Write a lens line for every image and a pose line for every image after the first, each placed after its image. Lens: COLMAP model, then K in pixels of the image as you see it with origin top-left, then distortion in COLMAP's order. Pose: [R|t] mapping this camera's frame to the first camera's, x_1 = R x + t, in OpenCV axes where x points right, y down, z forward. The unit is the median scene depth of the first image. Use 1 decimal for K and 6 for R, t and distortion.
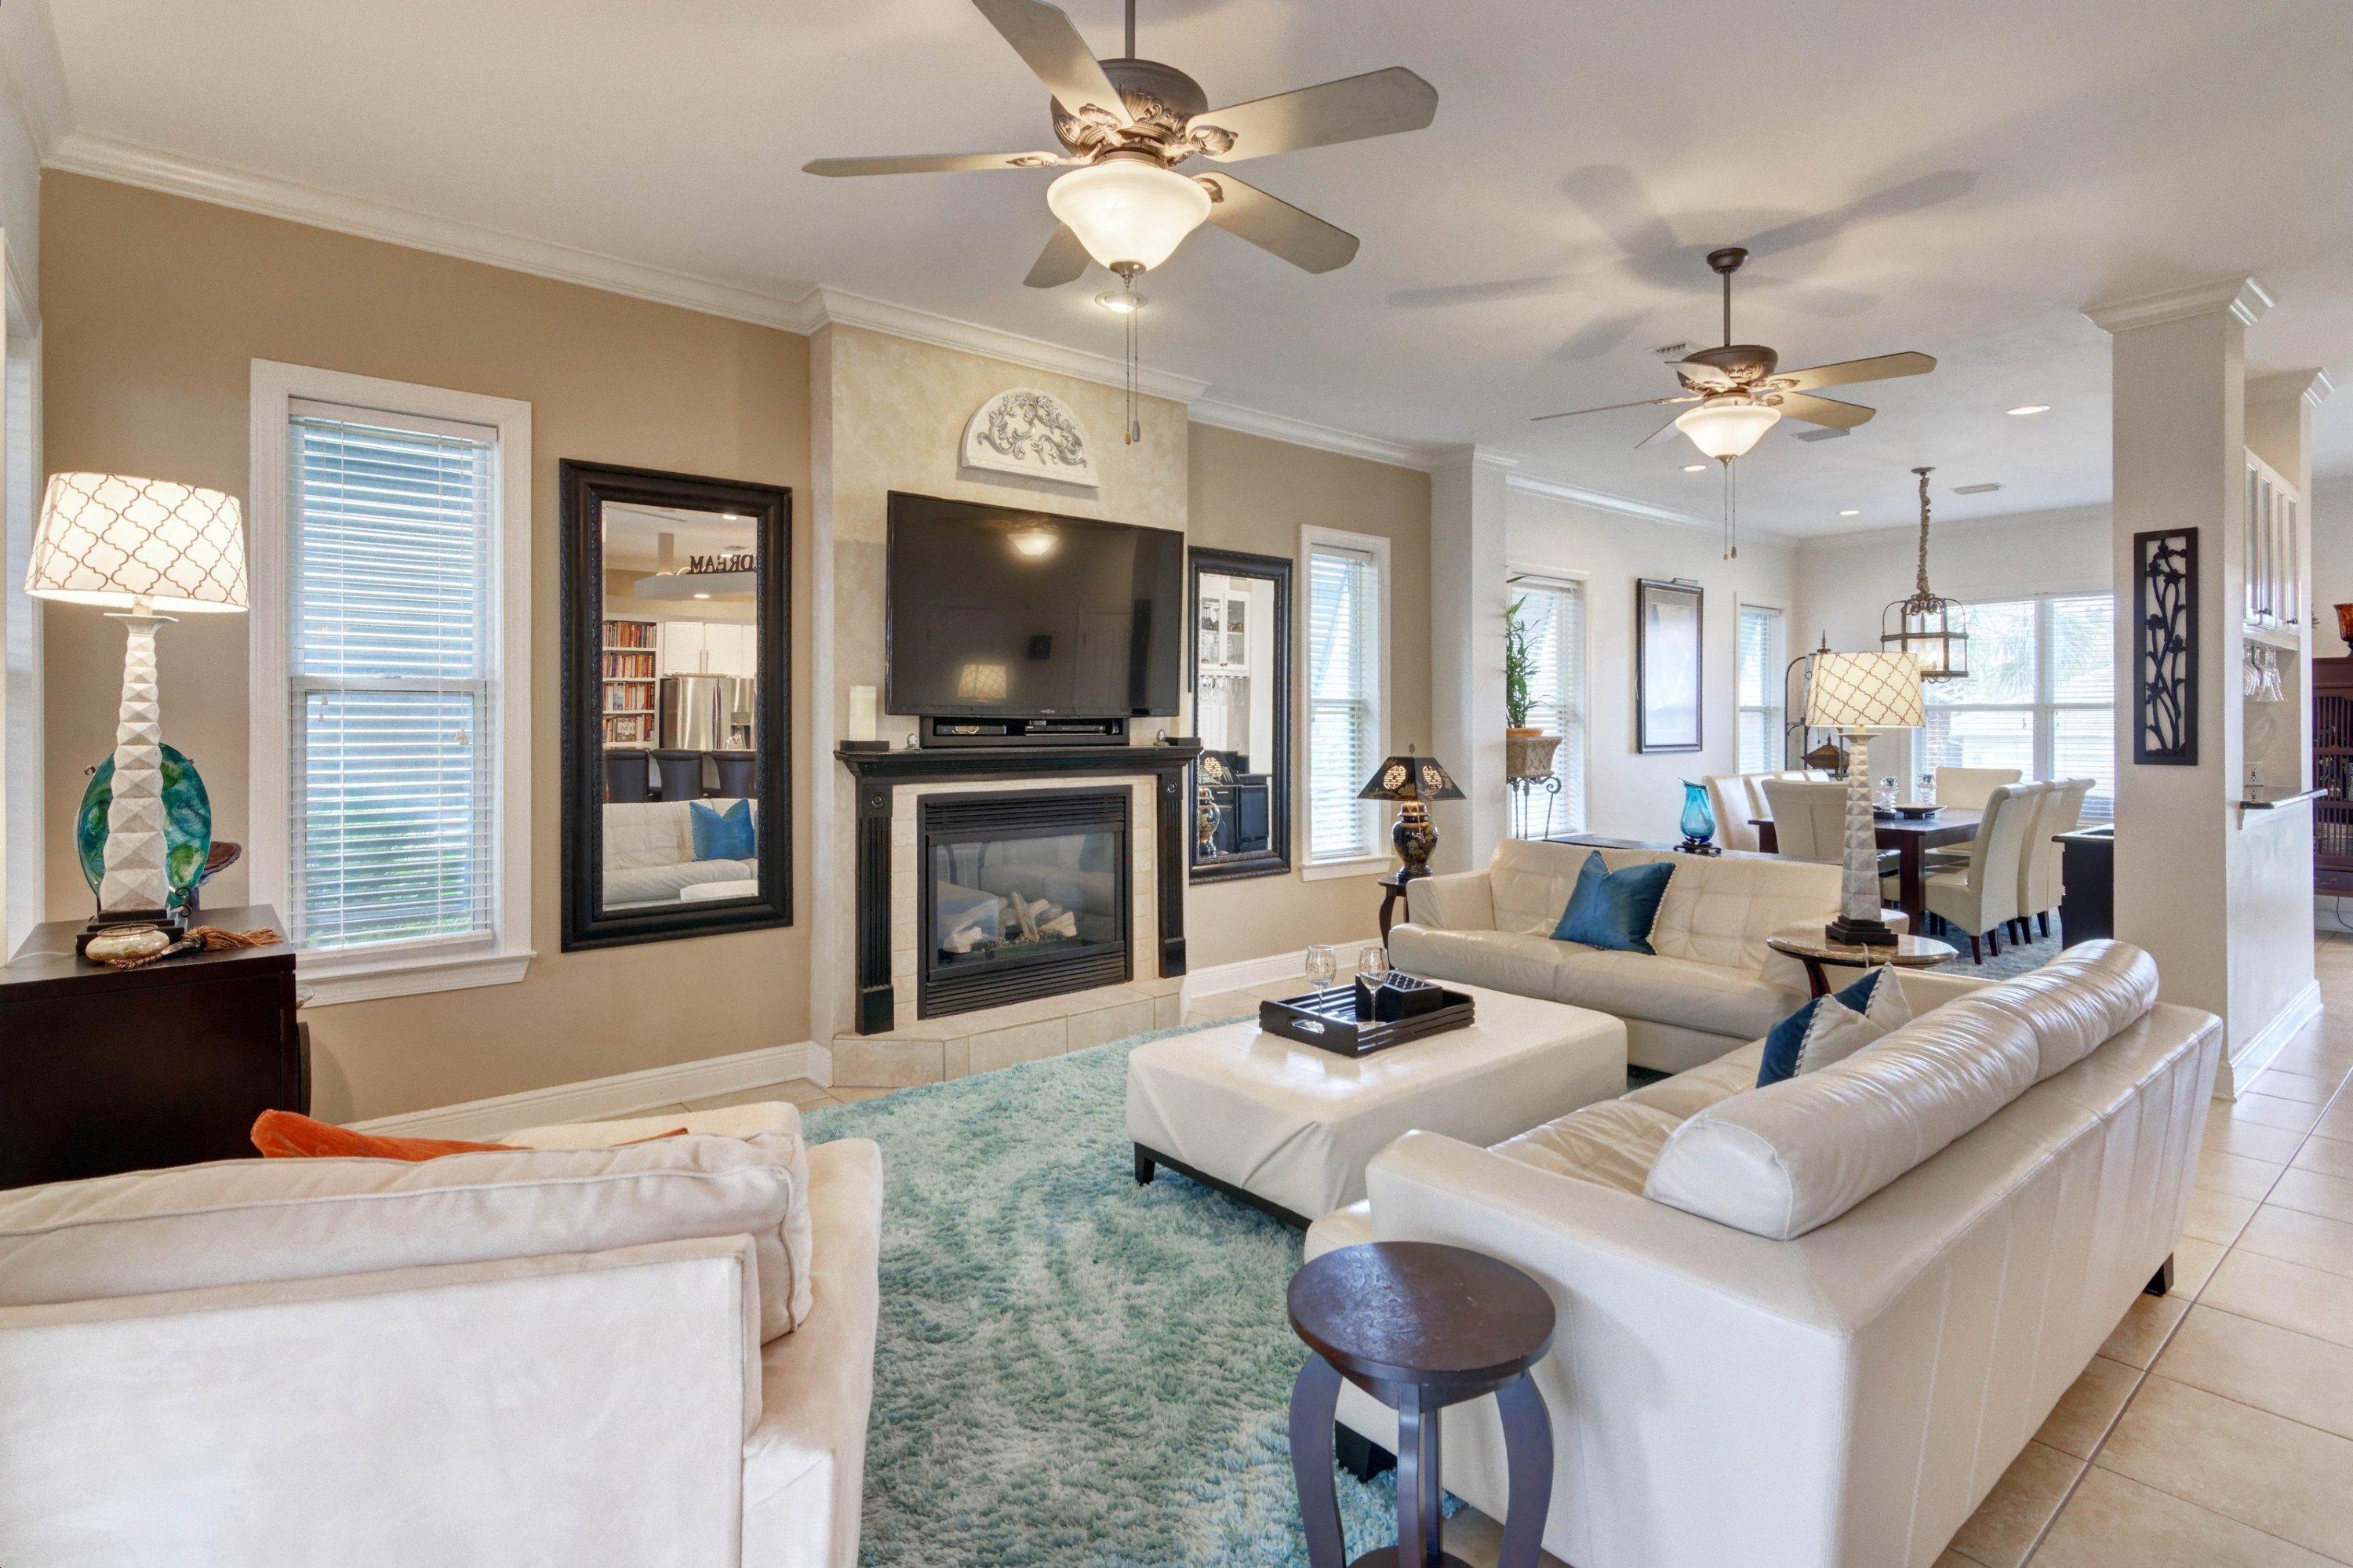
lens RADIAL K [[1147.6, 0, 1150.0], [0, 1147.6, 721.0], [0, 0, 1]] dist [0.004459, -0.000432]
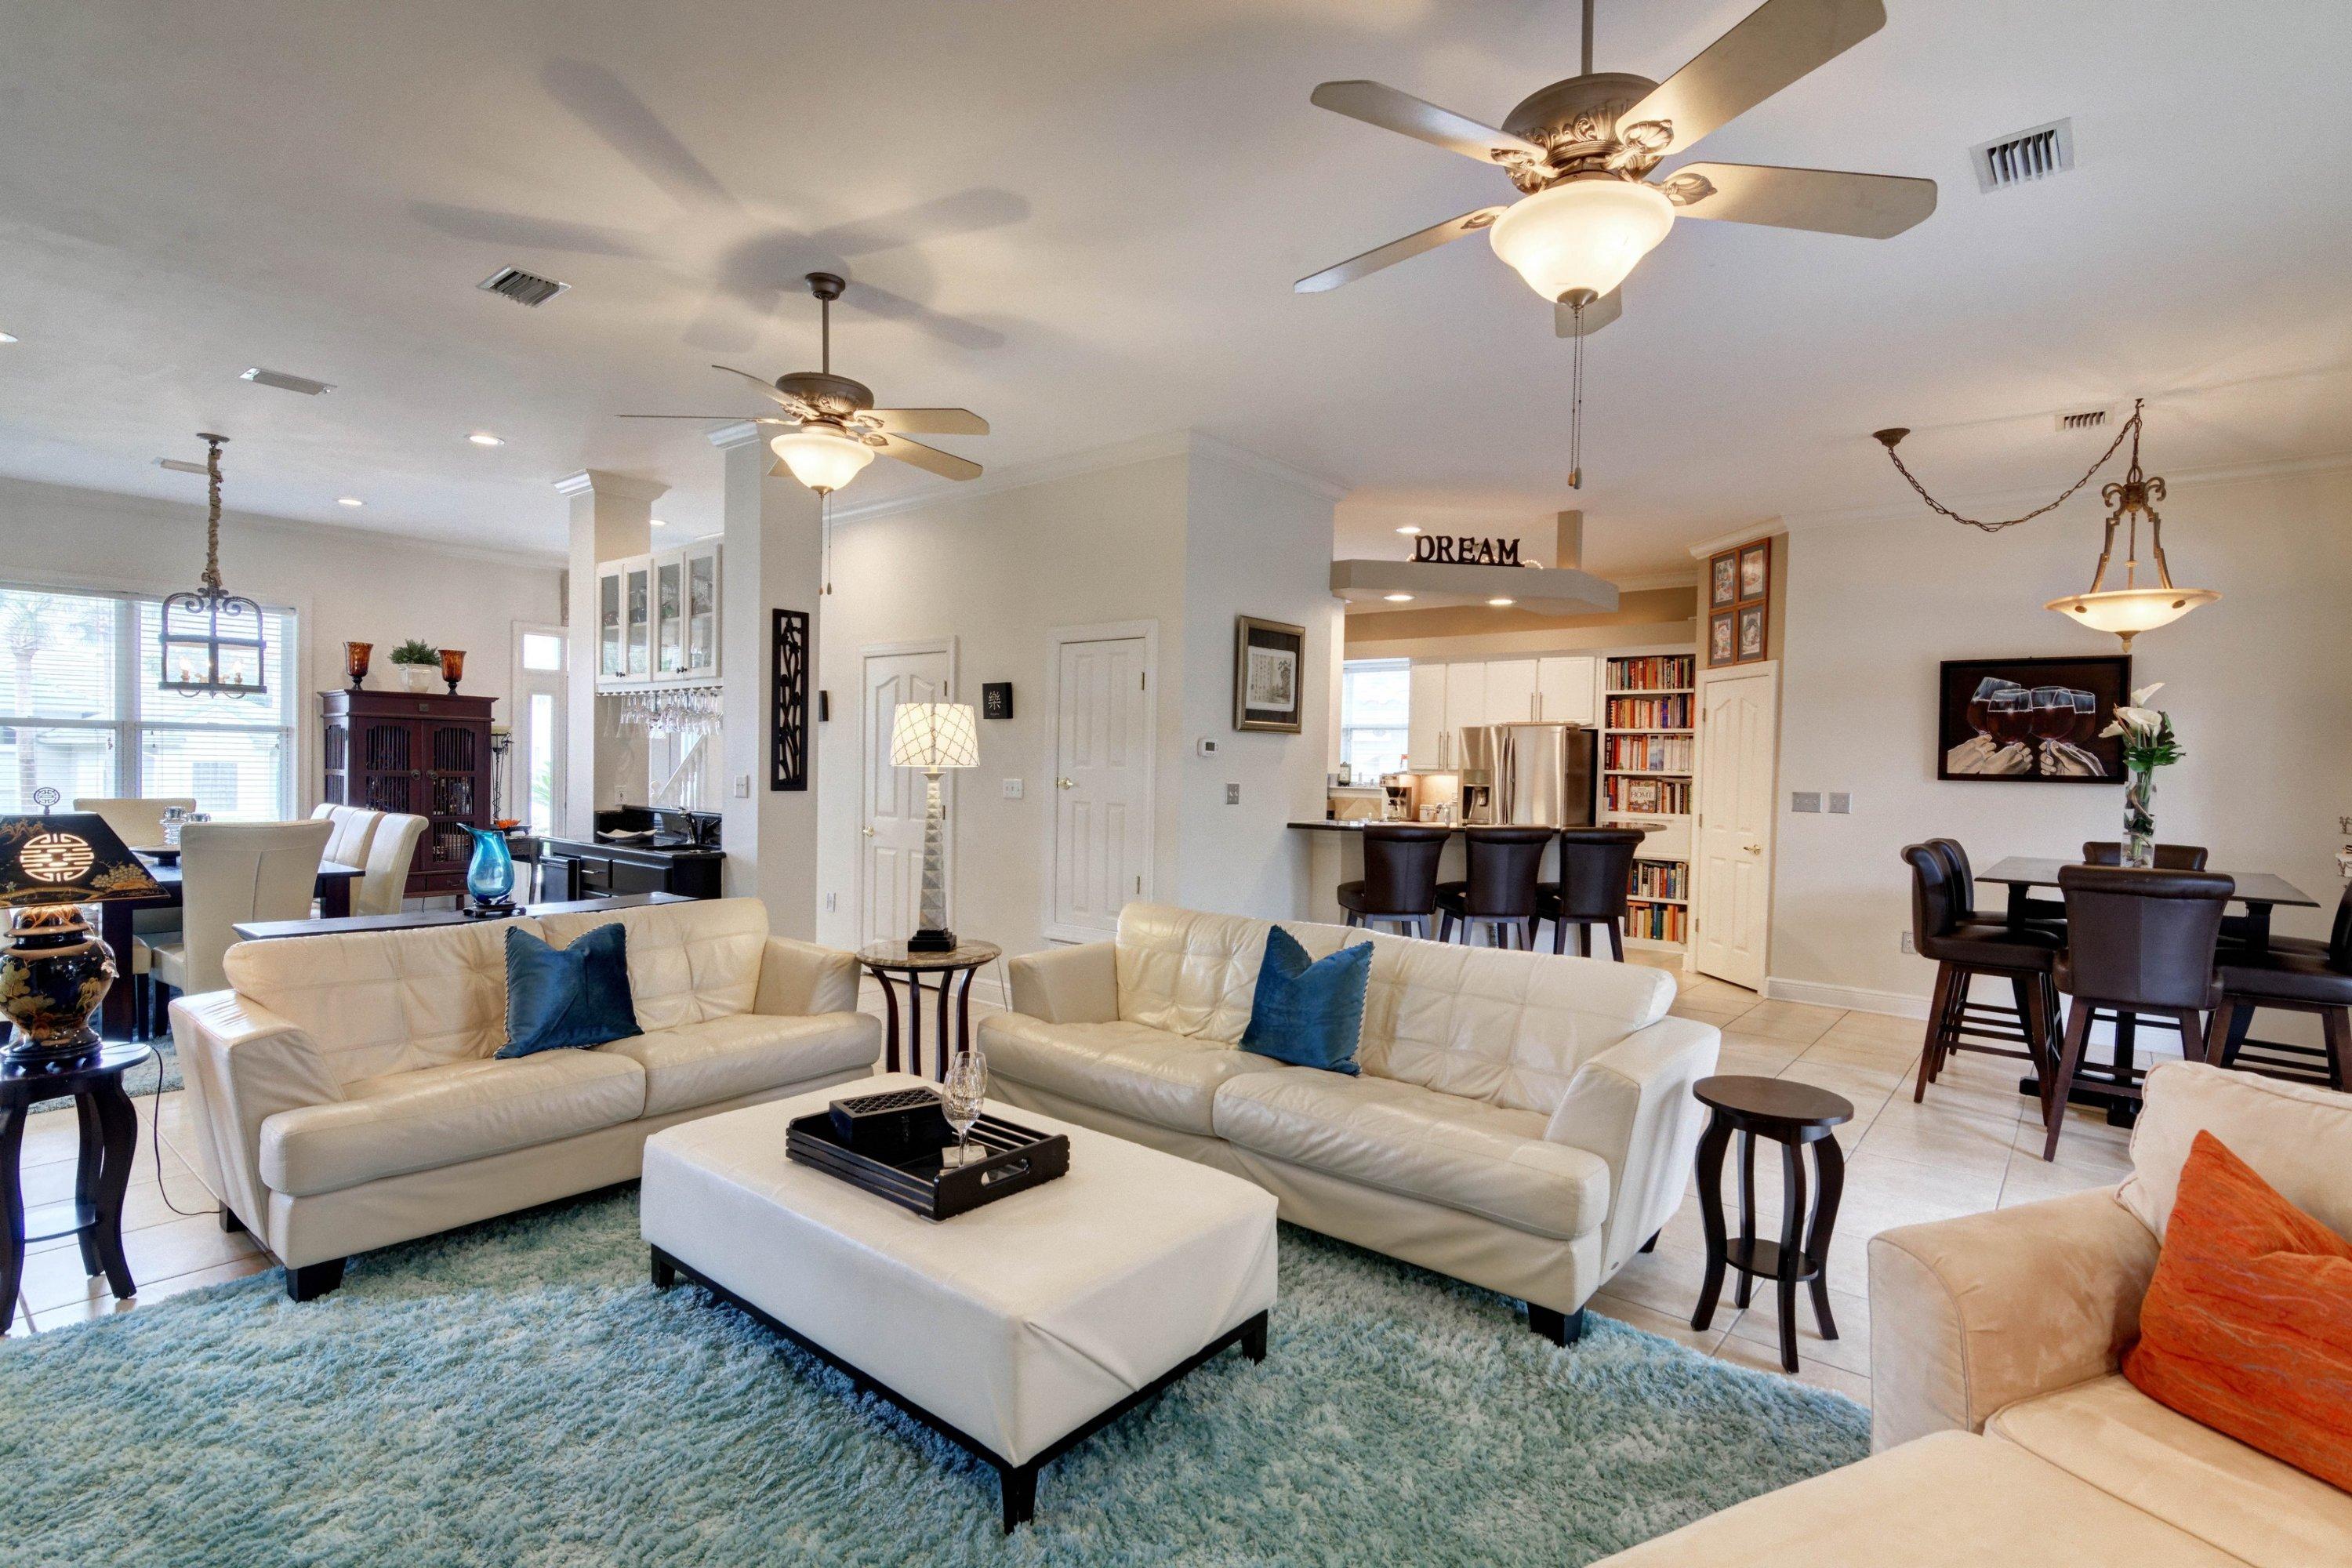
lens RADIAL K [[1147.1, 0, 1174.6], [0, 1147.1, 781.6], [0, 0, 1]] dist [0.004459, -0.000432]
pose [[-0.211298, -0.024979, 0.977102, -0.480180], [-0.022117, 0.999540, 0.020770, -0.008951], [-0.977171, -0.017222, -0.211754, 0.845507]]
